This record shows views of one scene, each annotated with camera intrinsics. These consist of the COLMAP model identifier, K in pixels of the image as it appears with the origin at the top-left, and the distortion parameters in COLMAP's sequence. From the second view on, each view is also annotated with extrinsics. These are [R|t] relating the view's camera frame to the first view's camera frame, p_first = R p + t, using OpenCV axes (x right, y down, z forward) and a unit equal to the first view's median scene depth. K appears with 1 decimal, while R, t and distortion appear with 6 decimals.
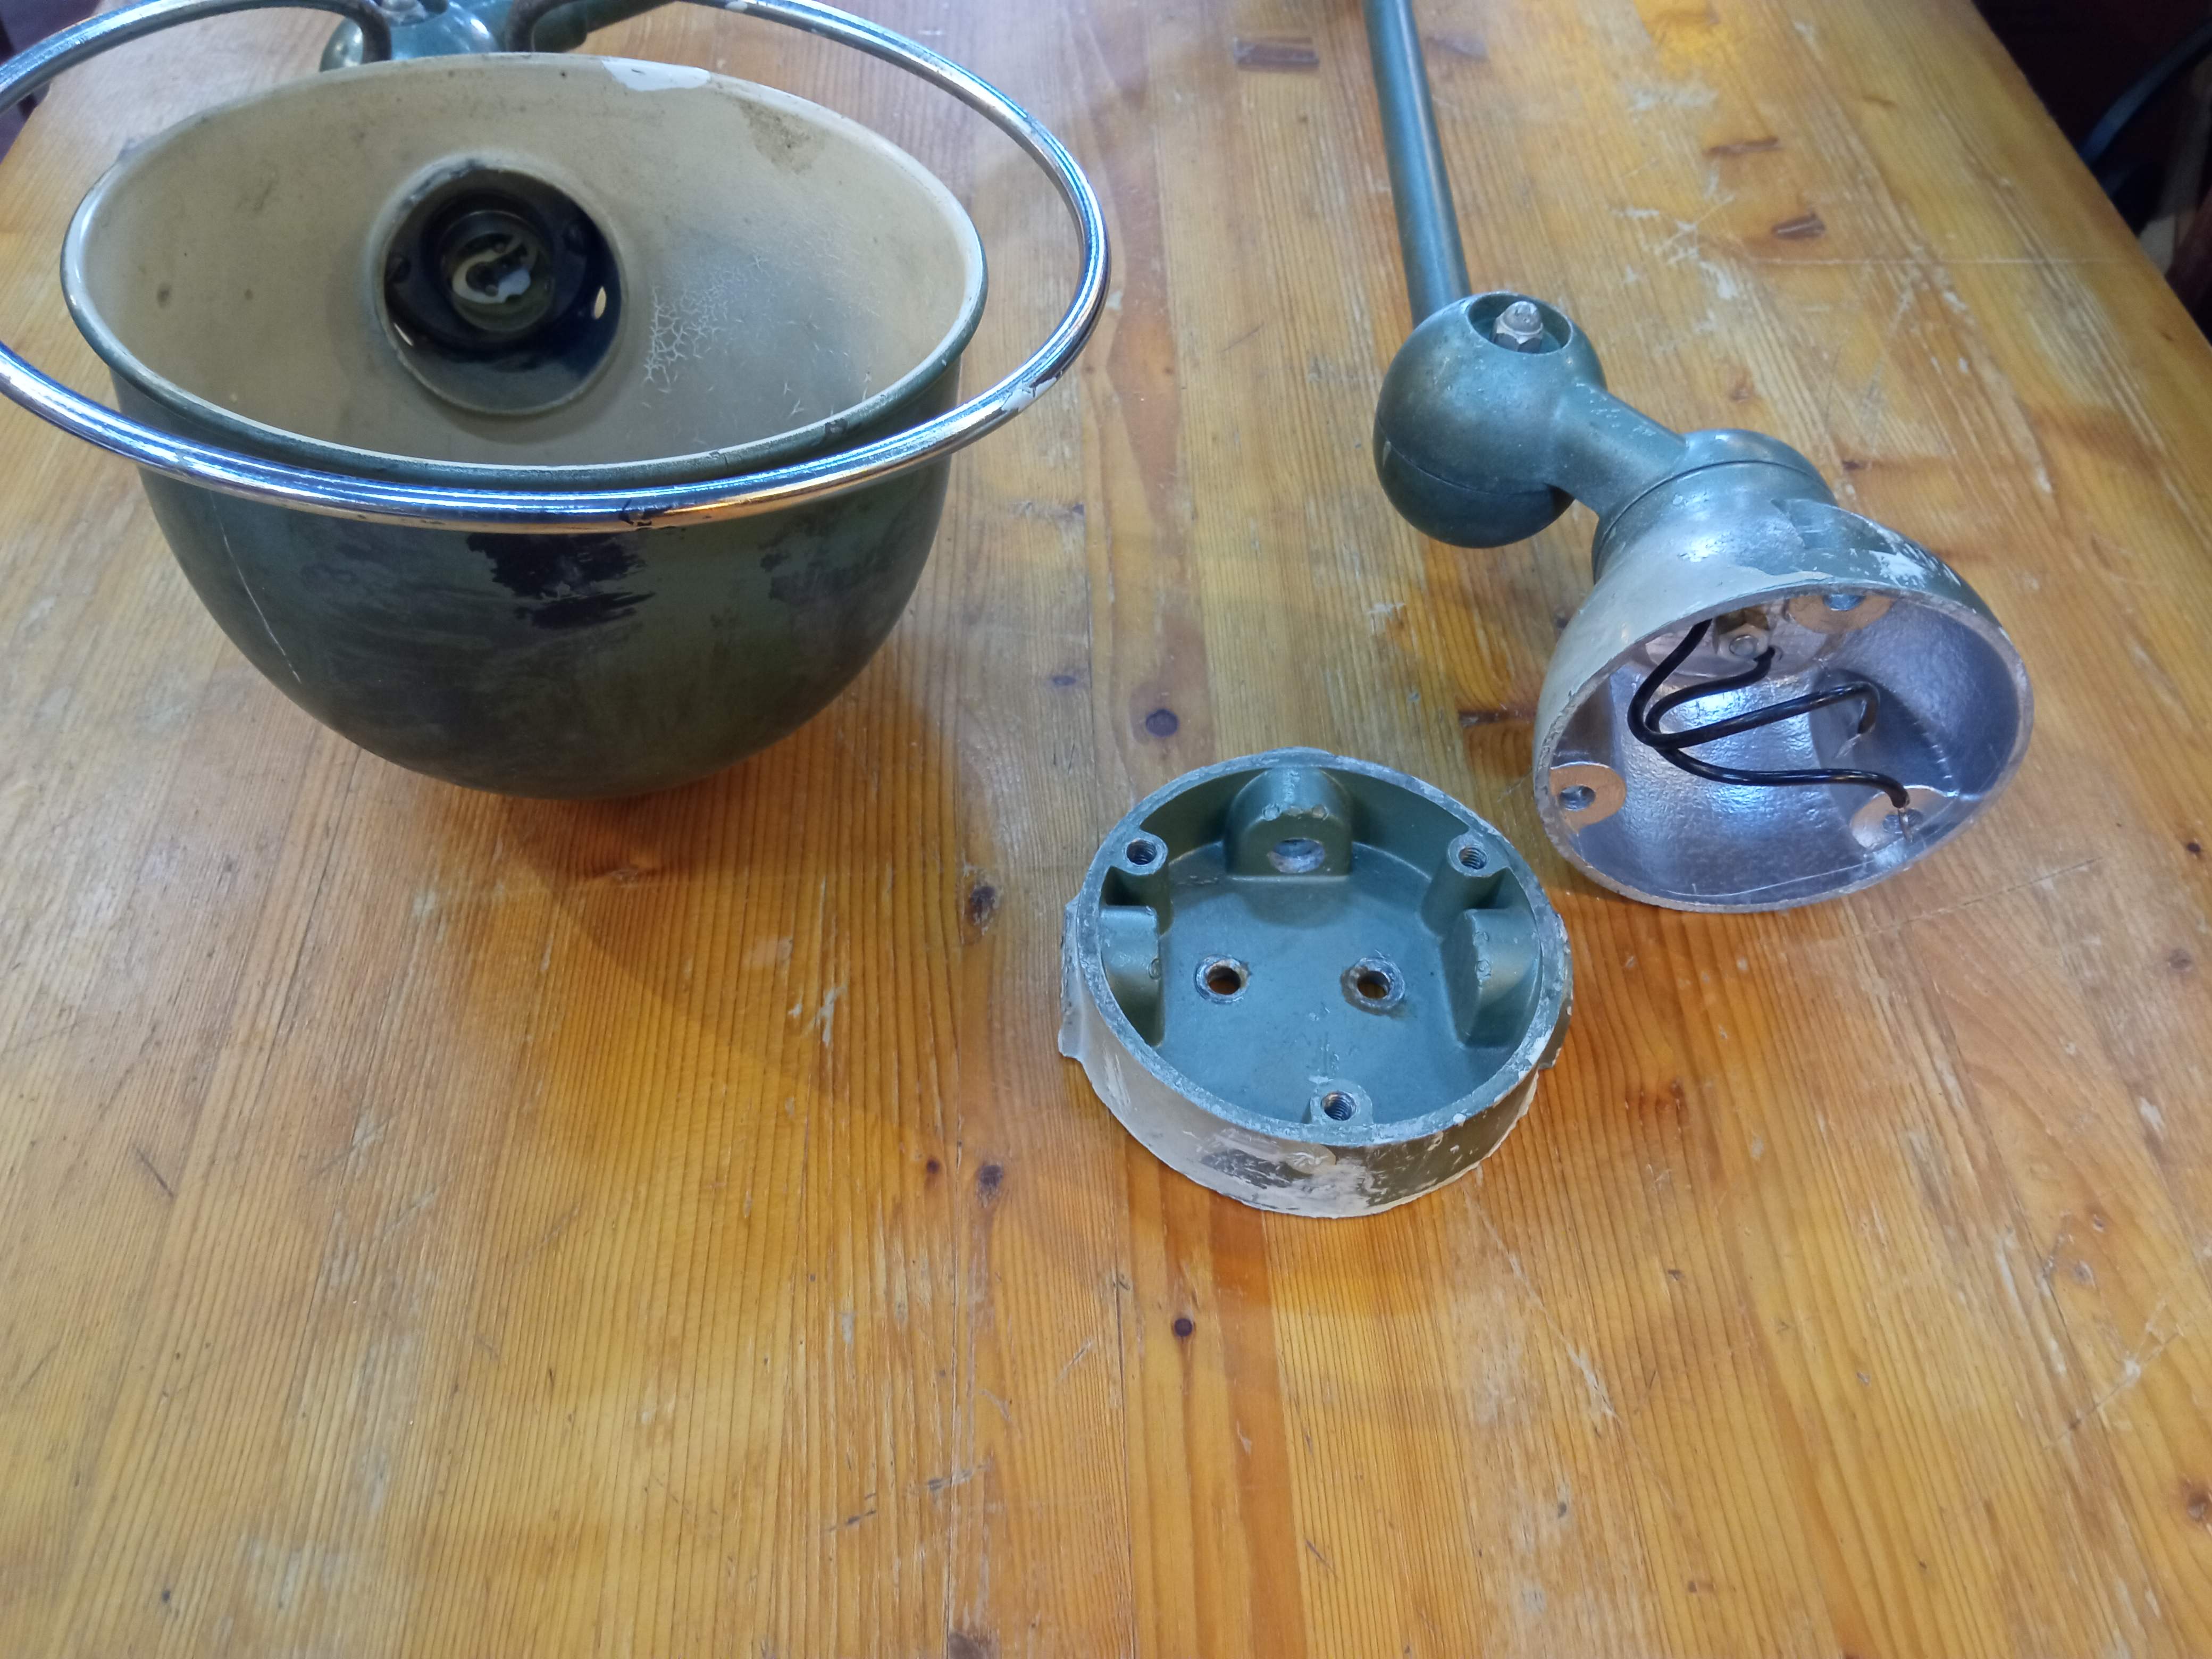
lens RADIAL K [[1825.1, 0, 1102.3], [0, 1825.1, 830.6], [0, 0, 1]] dist [0.070328, -0.132545]
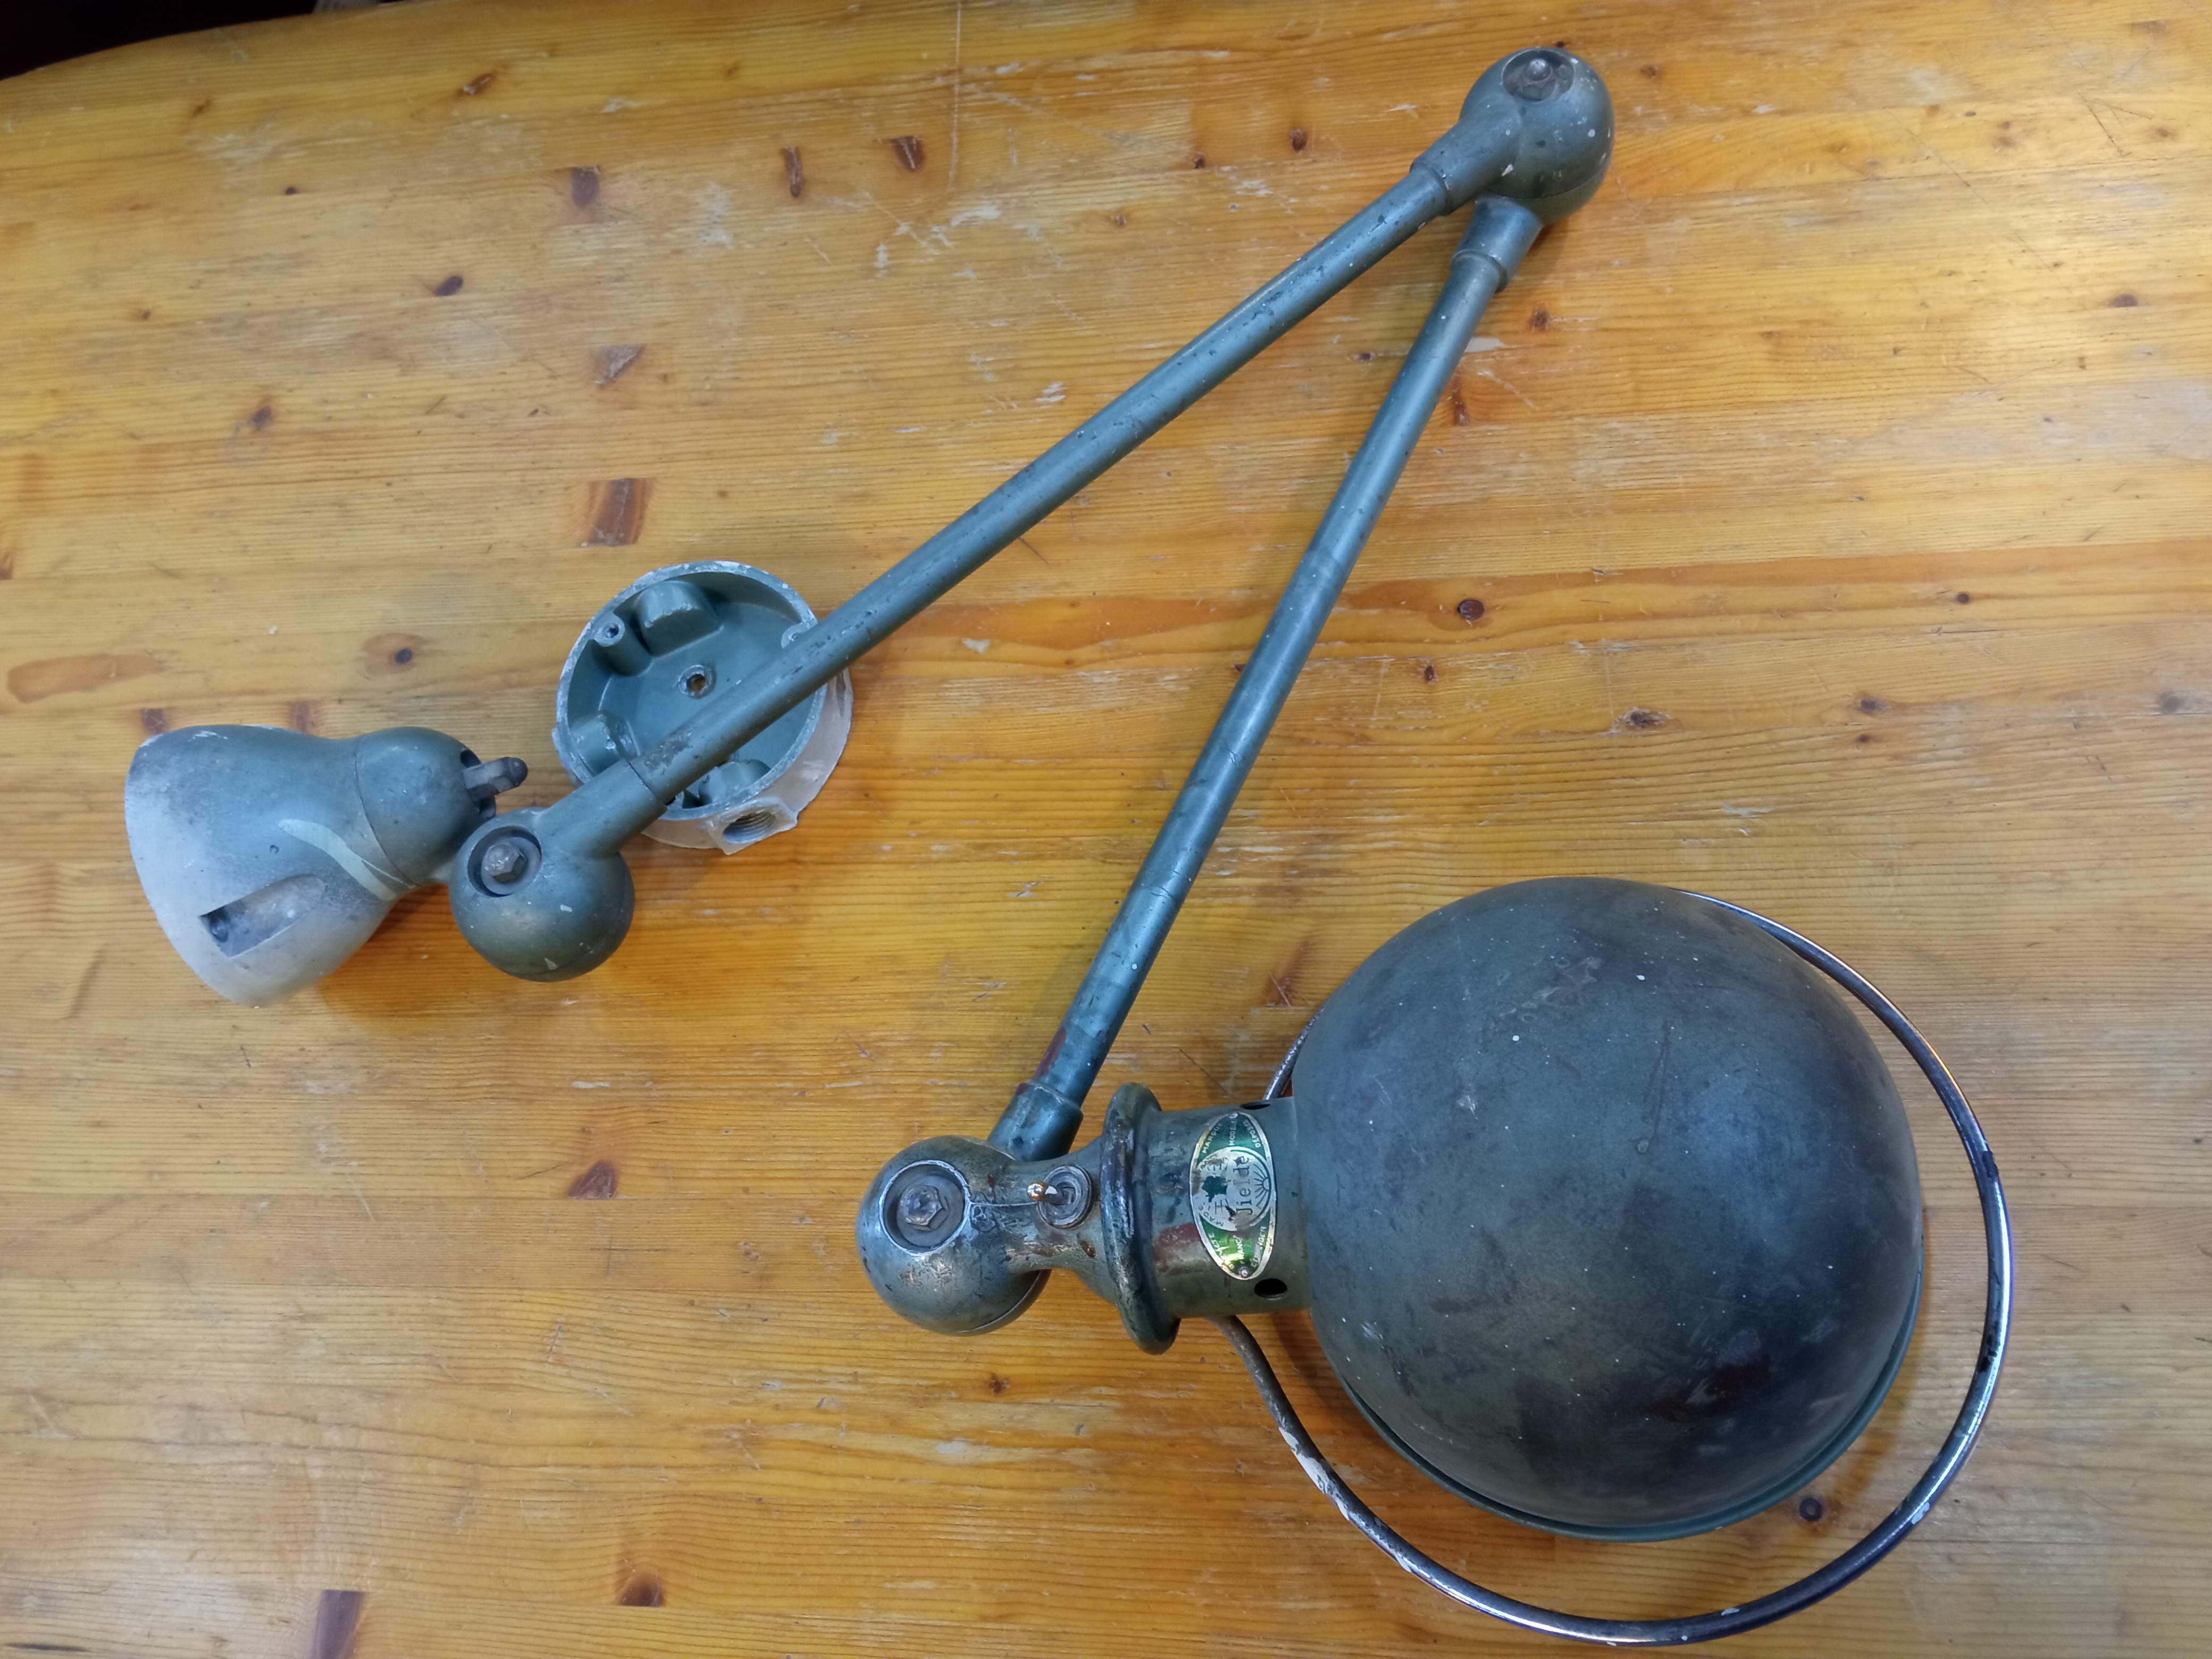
lens RADIAL K [[1825.1, 0, 1083.7], [0, 1825.1, 833.2], [0, 0, 1]] dist [0.070328, -0.132545]
pose [[0.067632, -0.945977, 0.317102, -0.685081], [0.869778, 0.211610, 0.445765, -1.043773], [-0.488786, 0.245660, 0.837102, 0.010582]]
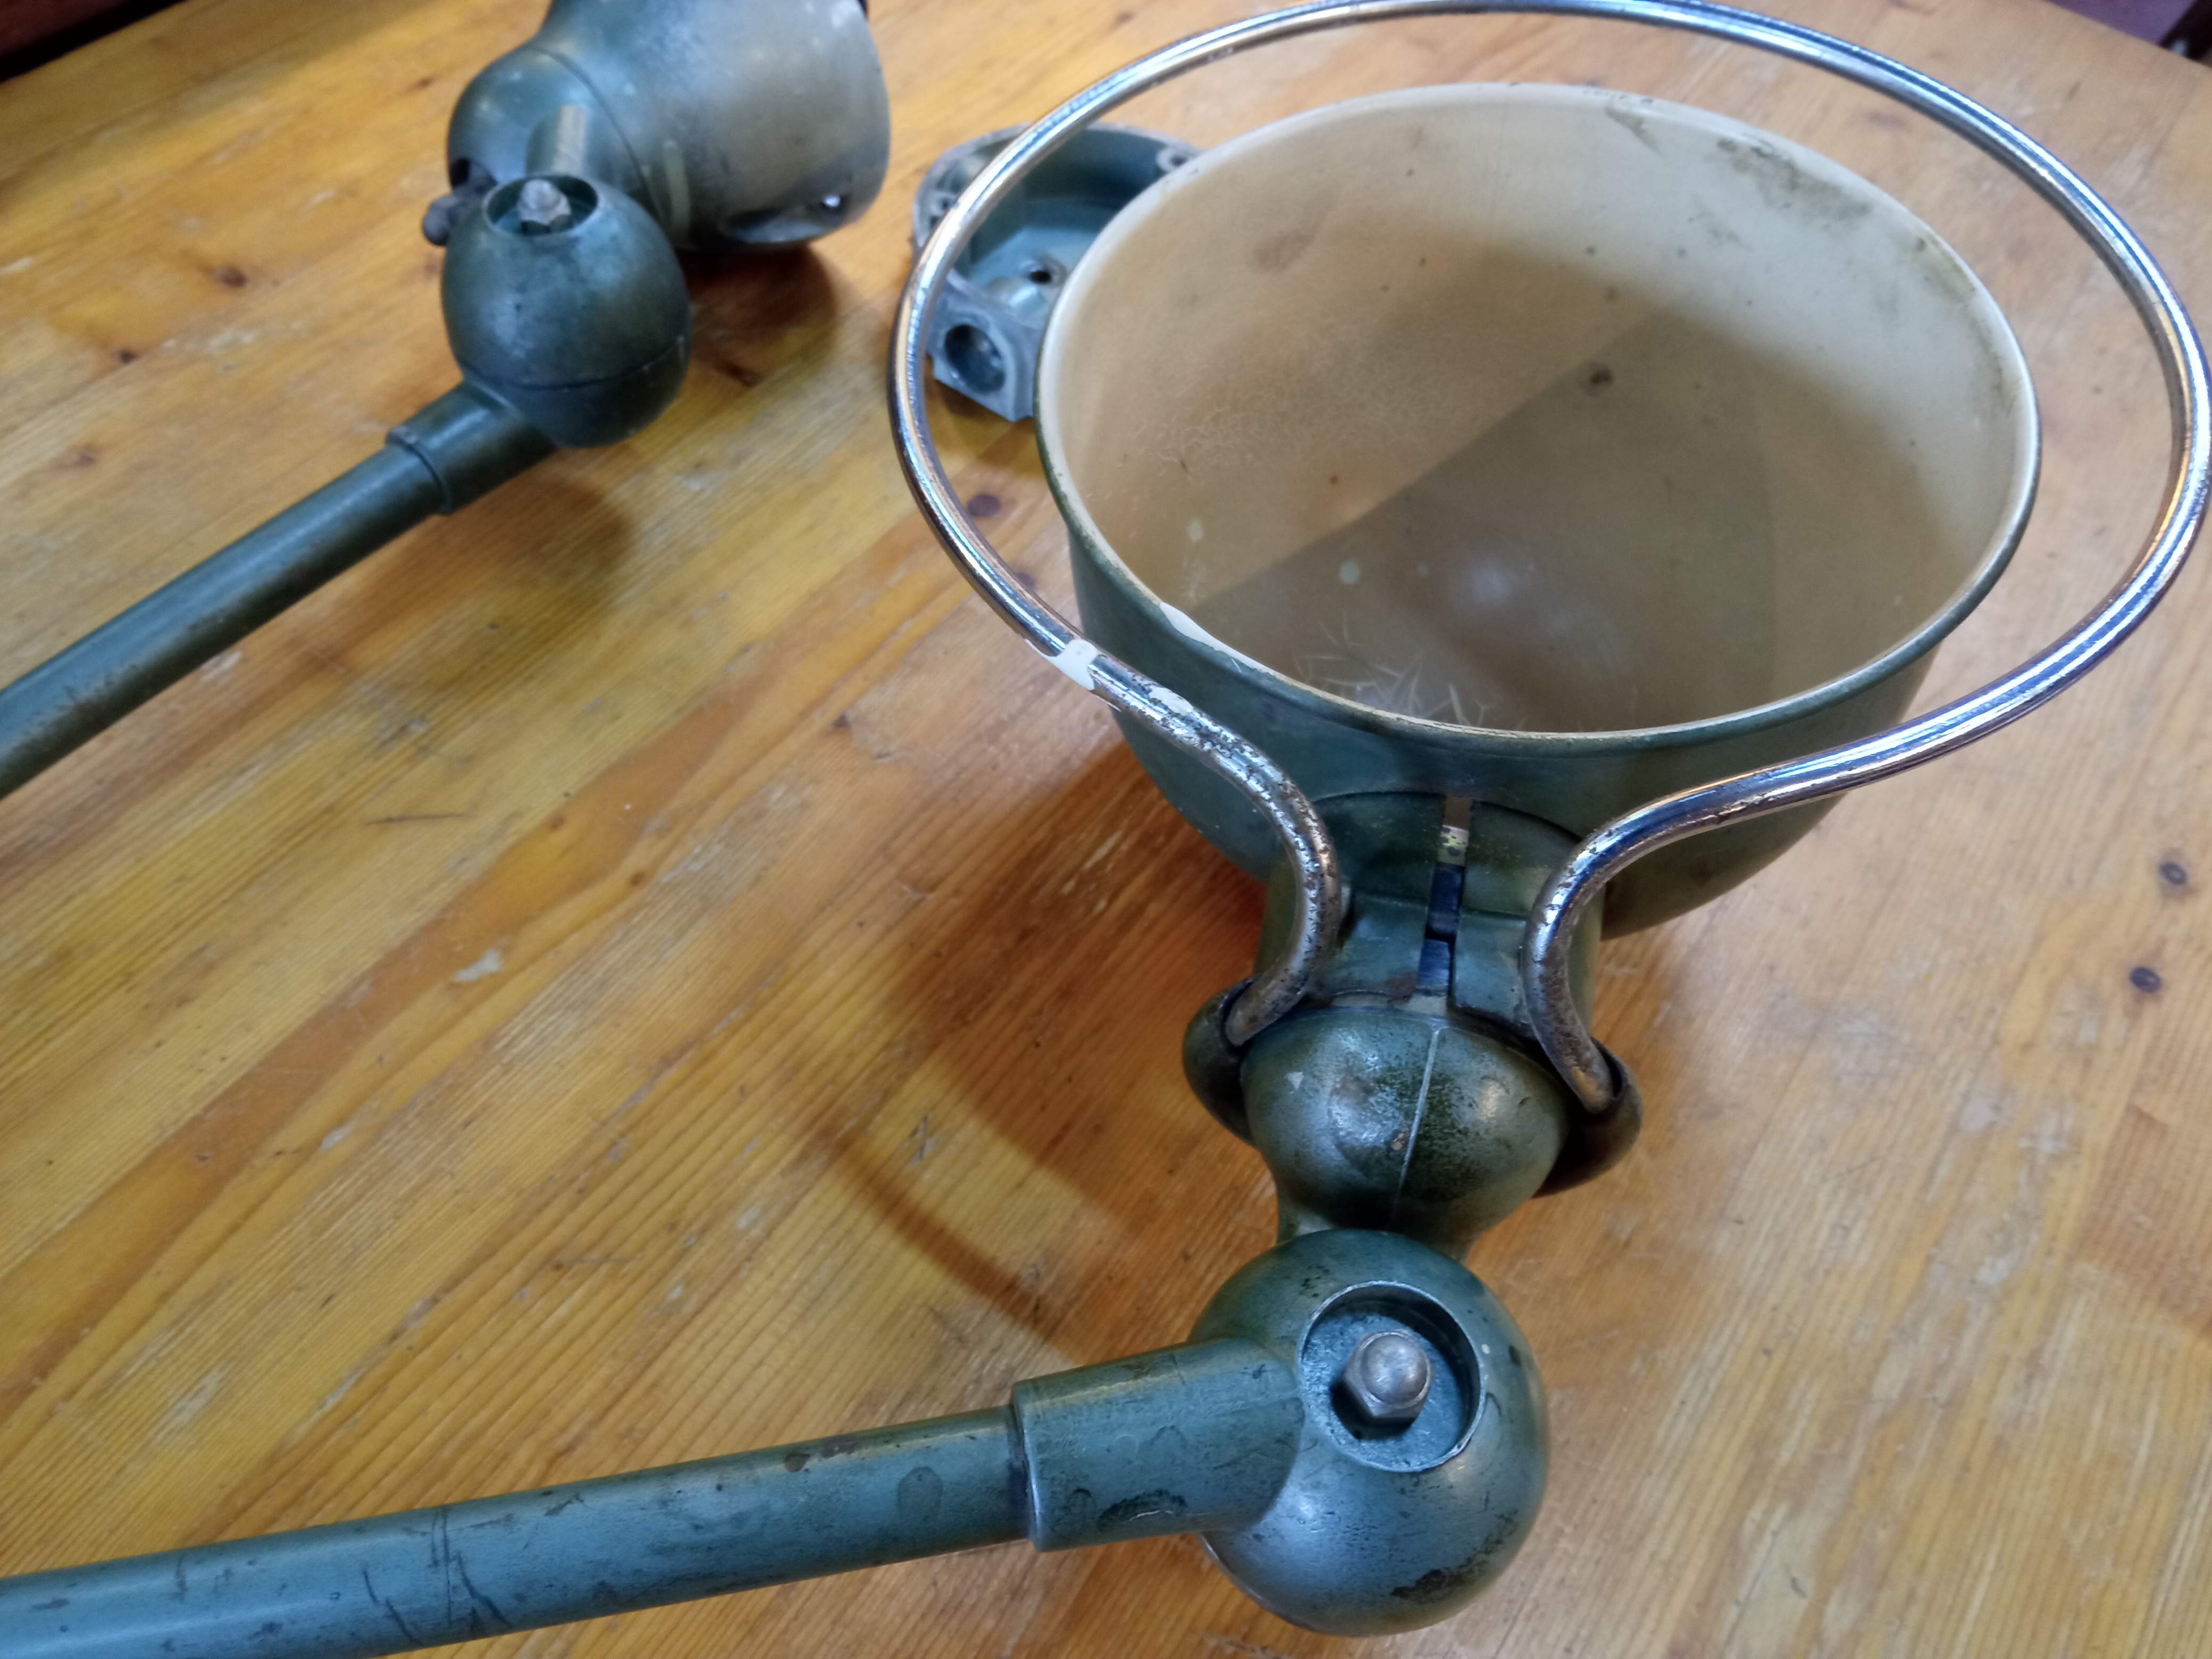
lens RADIAL K [[1825.1, 0, 1108.7], [0, 1825.1, 837.4], [0, 0, 1]] dist [0.070328, -0.132545]
pose [[-0.797273, -0.534076, 0.281281, -0.477758], [0.385684, -0.092268, 0.918006, -1.150122], [-0.464332, 0.840386, 0.279547, 0.959420]]
